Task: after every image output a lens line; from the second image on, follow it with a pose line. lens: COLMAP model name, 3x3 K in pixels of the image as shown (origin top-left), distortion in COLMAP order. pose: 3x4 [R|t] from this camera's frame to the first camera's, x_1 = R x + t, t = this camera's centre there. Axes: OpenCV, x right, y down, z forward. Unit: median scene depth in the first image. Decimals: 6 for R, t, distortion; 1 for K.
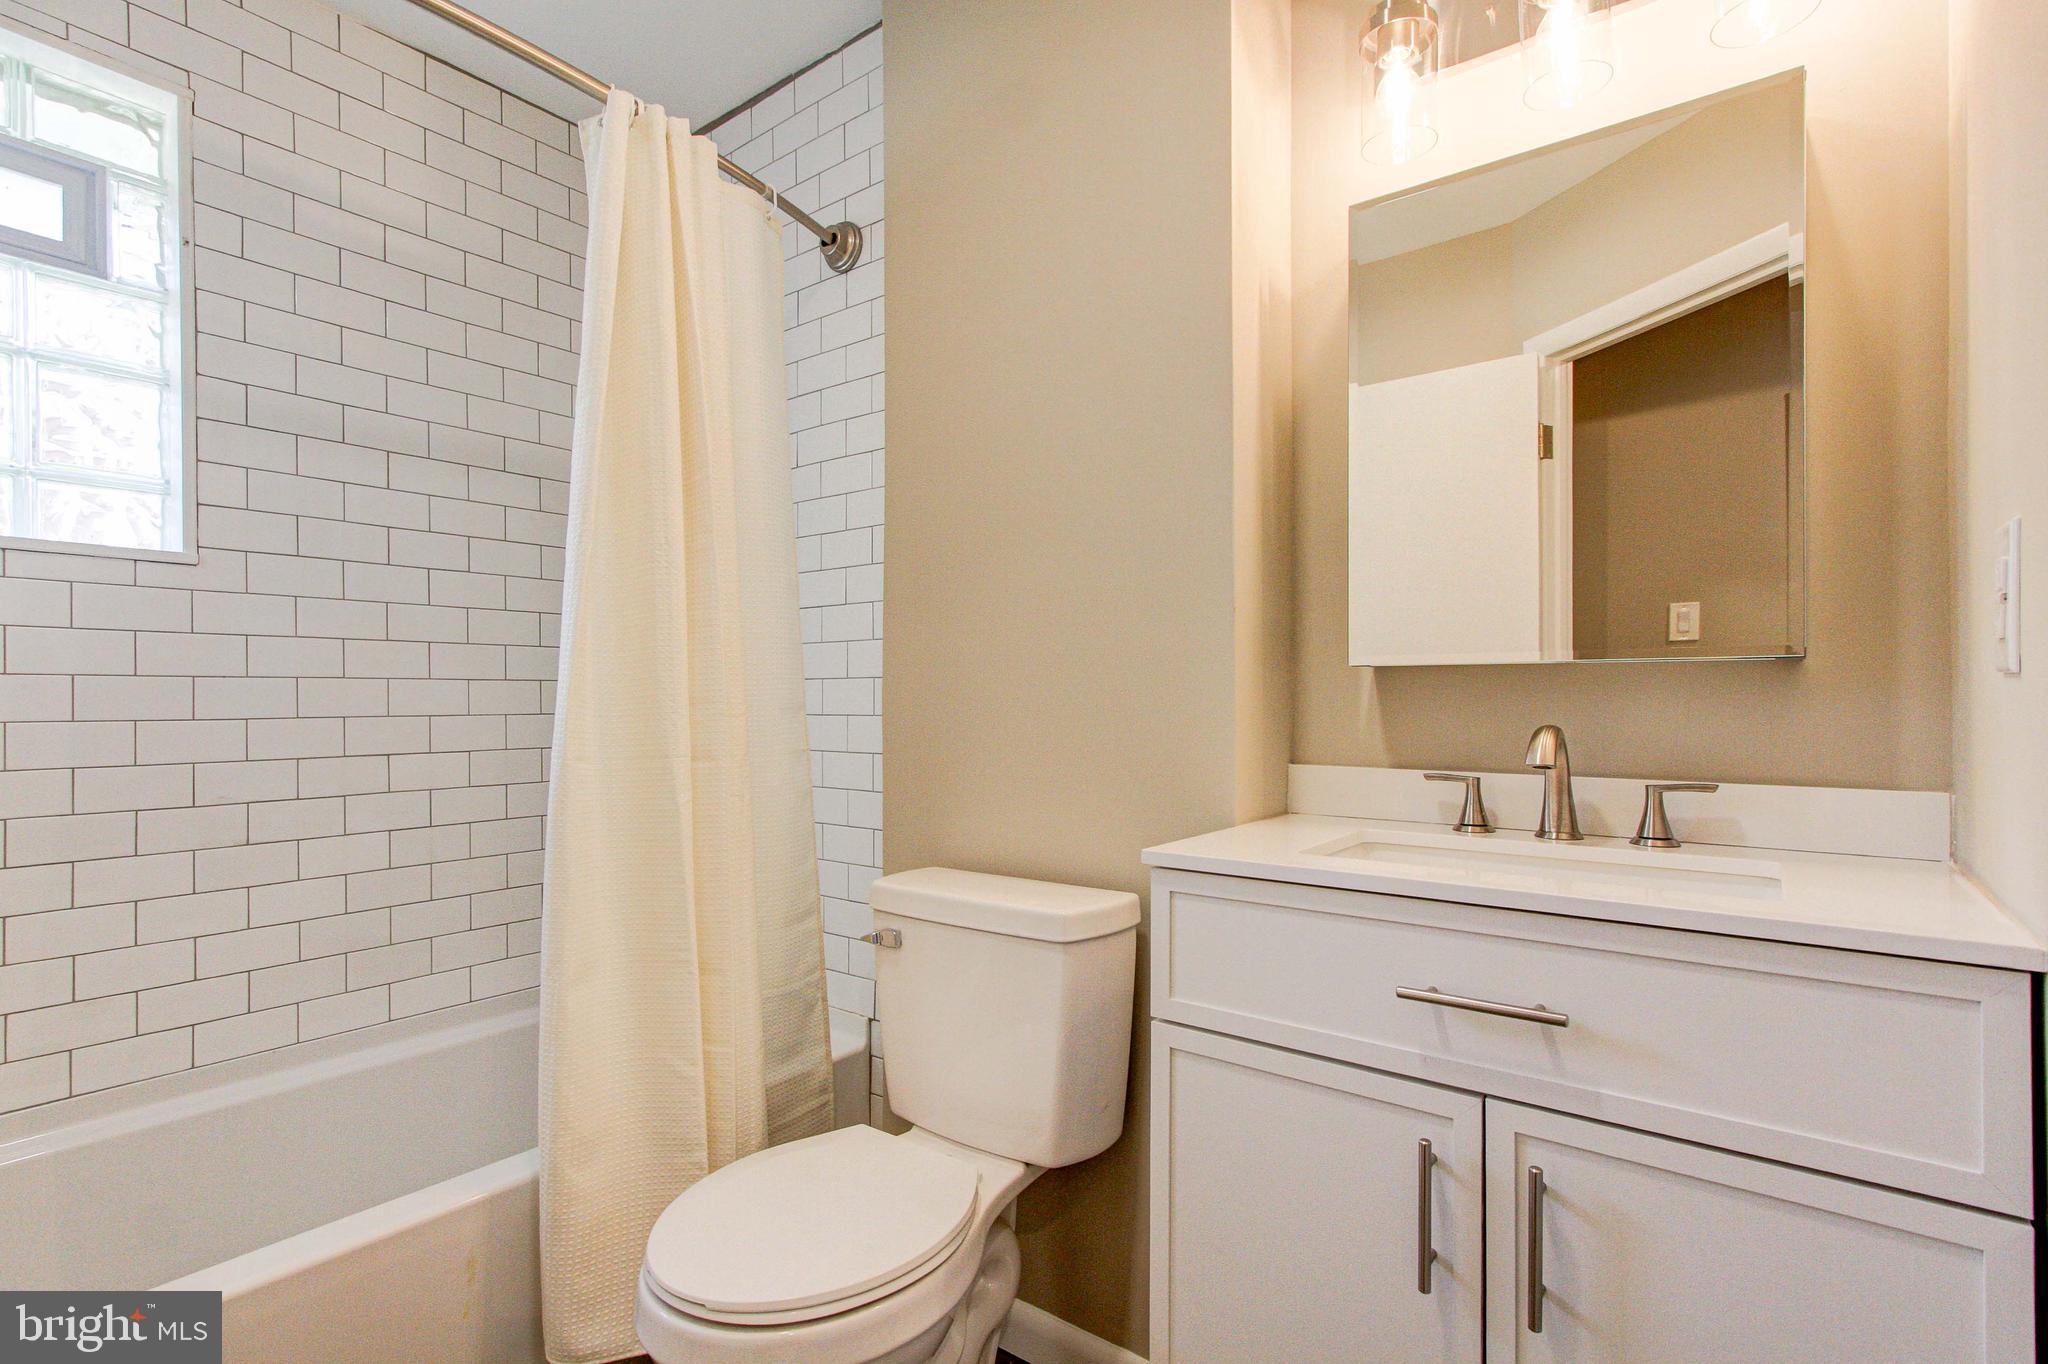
lens RADIAL K [[977.5, 0, 1026.5], [0, 977.5, 699.6], [0, 0, 1]] dist [0.000053, 0.000686]
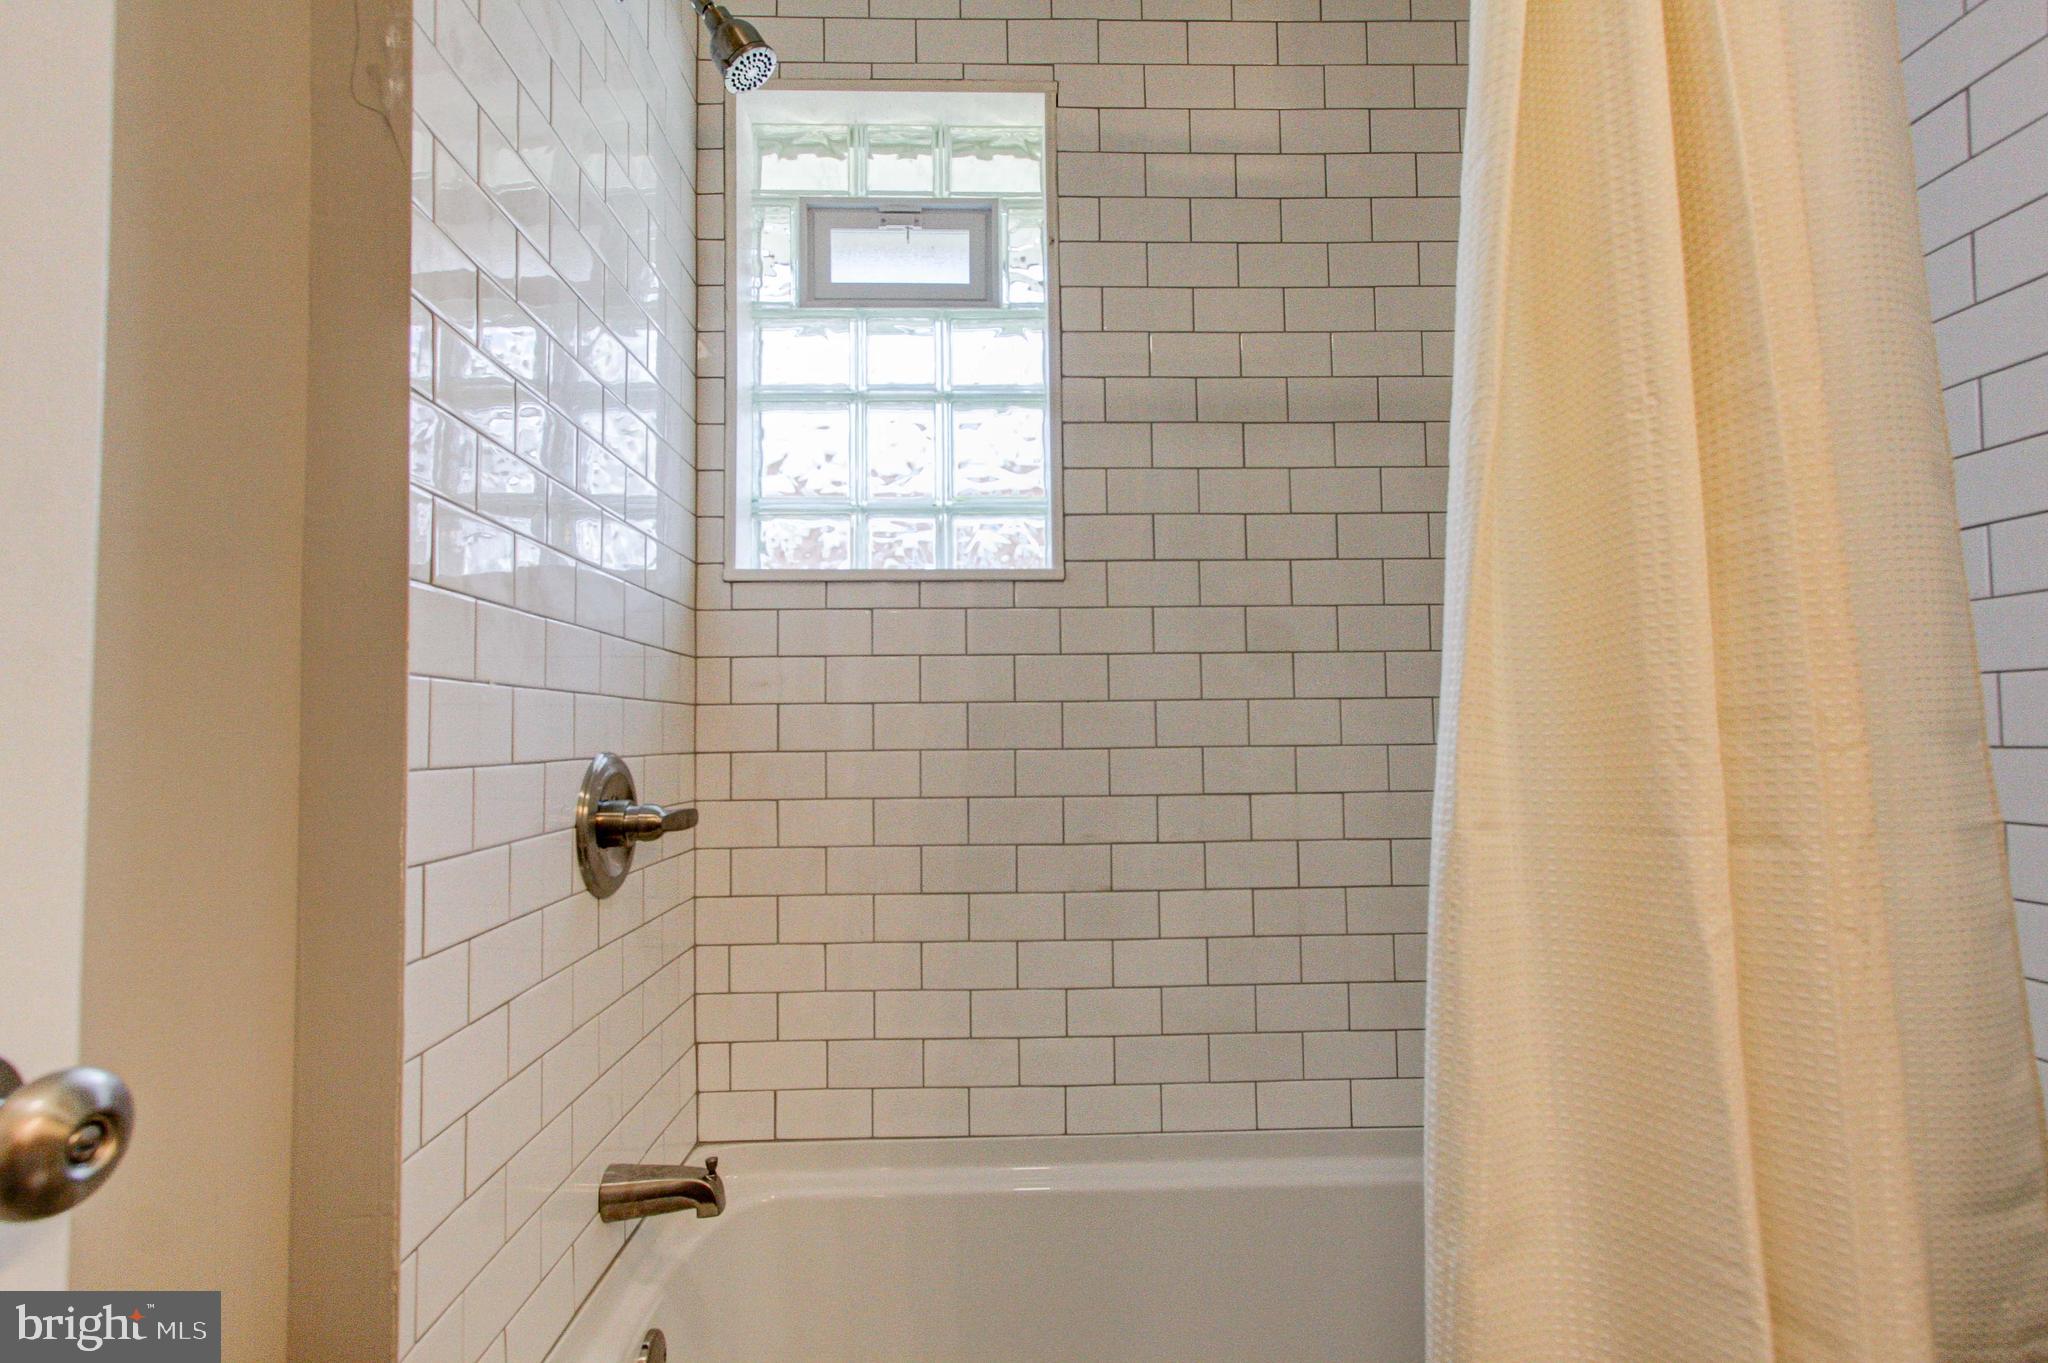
lens RADIAL K [[977.6, 0, 1012.9], [0, 977.6, 695.3], [0, 0, 1]] dist [-0.006614, 0.015138]
pose [[0.633022, -0.035569, -0.773316, -0.168919], [0.007342, 0.999175, -0.039948, 0.006776], [0.774099, 0.019611, 0.632761, 0.379684]]
